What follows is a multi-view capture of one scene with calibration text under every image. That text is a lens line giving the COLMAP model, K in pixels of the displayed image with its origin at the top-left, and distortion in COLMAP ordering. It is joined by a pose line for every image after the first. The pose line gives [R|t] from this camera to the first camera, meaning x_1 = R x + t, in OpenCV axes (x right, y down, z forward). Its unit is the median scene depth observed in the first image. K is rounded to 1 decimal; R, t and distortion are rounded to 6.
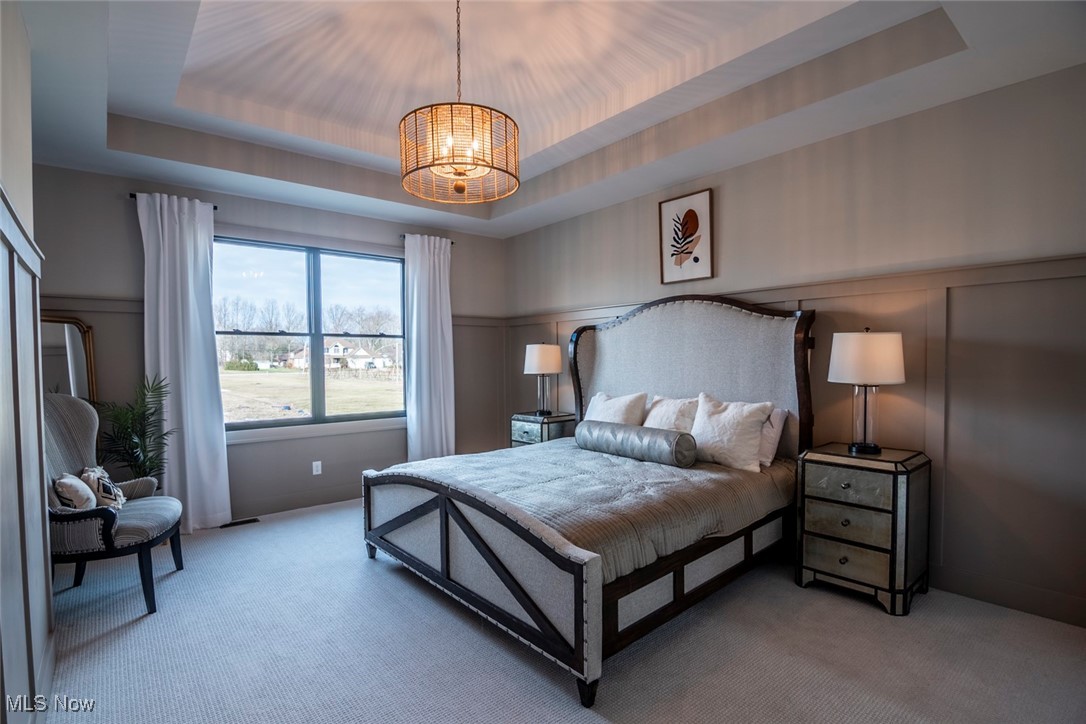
lens RADIAL K [[534.2, 0, 539.3], [0, 534.2, 374.2], [0, 0, 1]] dist [-0.017226, -0.000103]
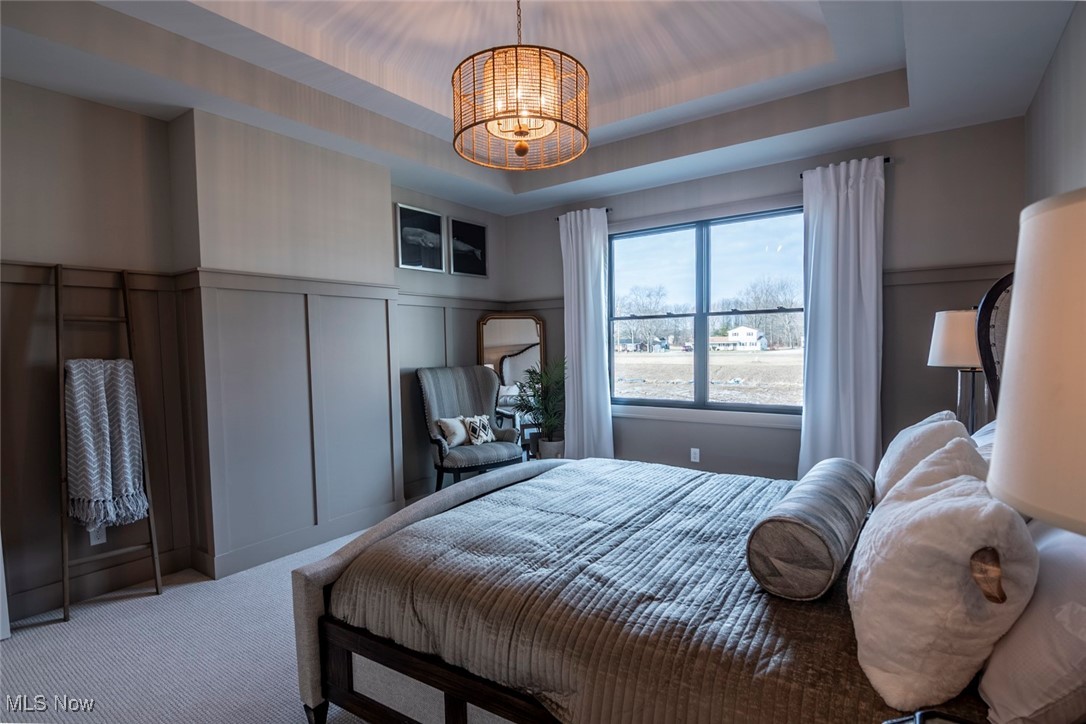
lens RADIAL K [[548.4, 0, 543.0], [0, 548.4, 362.0], [0, 0, 1]] dist [0.038203, 0.000275]
pose [[0.257811, 0.037301, -0.965475, 0.436290], [-0.013852, 0.999295, 0.034908, -0.019465], [0.966096, 0.004374, 0.258146, 0.466132]]
